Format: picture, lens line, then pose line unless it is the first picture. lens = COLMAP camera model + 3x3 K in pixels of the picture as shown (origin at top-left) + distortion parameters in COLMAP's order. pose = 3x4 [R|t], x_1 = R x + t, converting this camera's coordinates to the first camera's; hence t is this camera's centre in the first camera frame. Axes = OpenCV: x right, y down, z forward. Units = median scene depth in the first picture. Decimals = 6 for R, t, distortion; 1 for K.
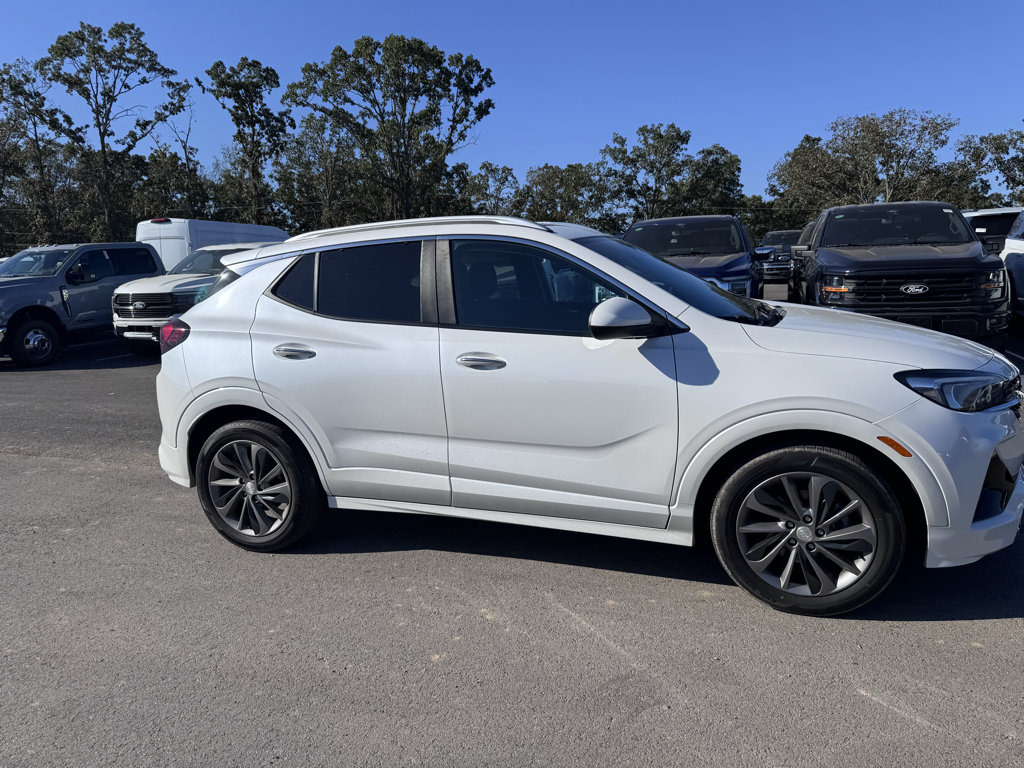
lens RADIAL K [[722.2, 0, 514.9], [0, 722.2, 383.9], [0, 0, 1]] dist [0.015474, -0.021205]
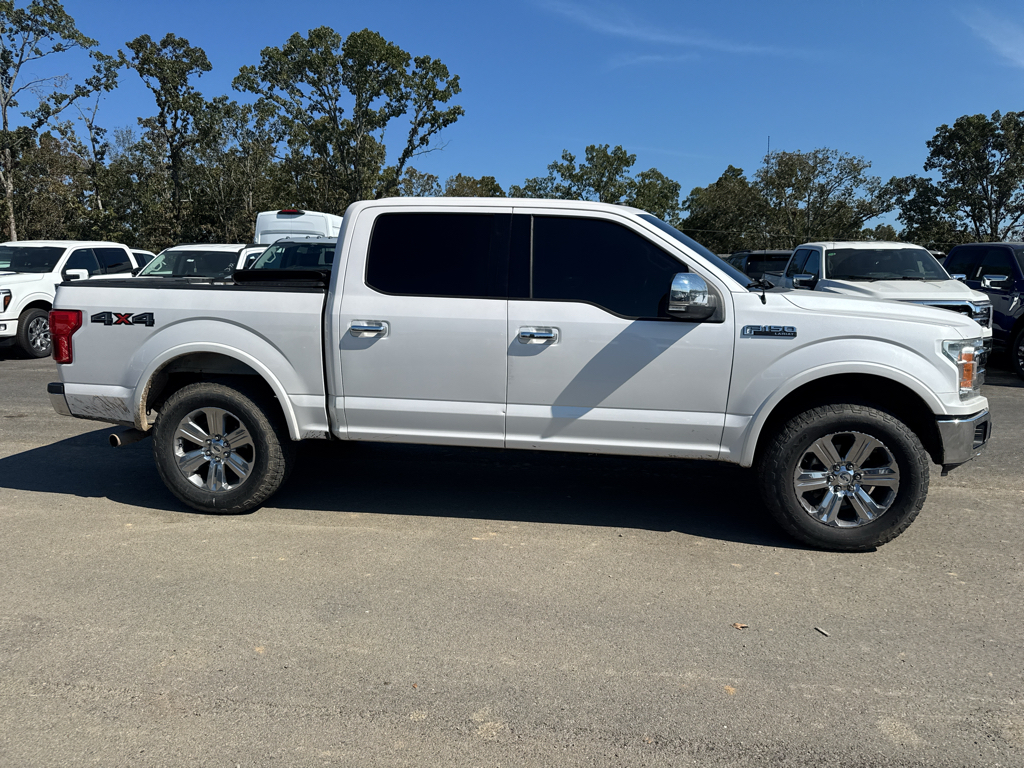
lens RADIAL K [[722.2, 0, 515.8], [0, 722.2, 384.3], [0, 0, 1]] dist [0.015474, -0.021205]
pose [[0.975273, 0.008958, 0.220820, -0.156822], [-0.005637, 0.999861, -0.015665, -0.000805], [-0.220930, 0.014033, 0.975189, 0.028449]]
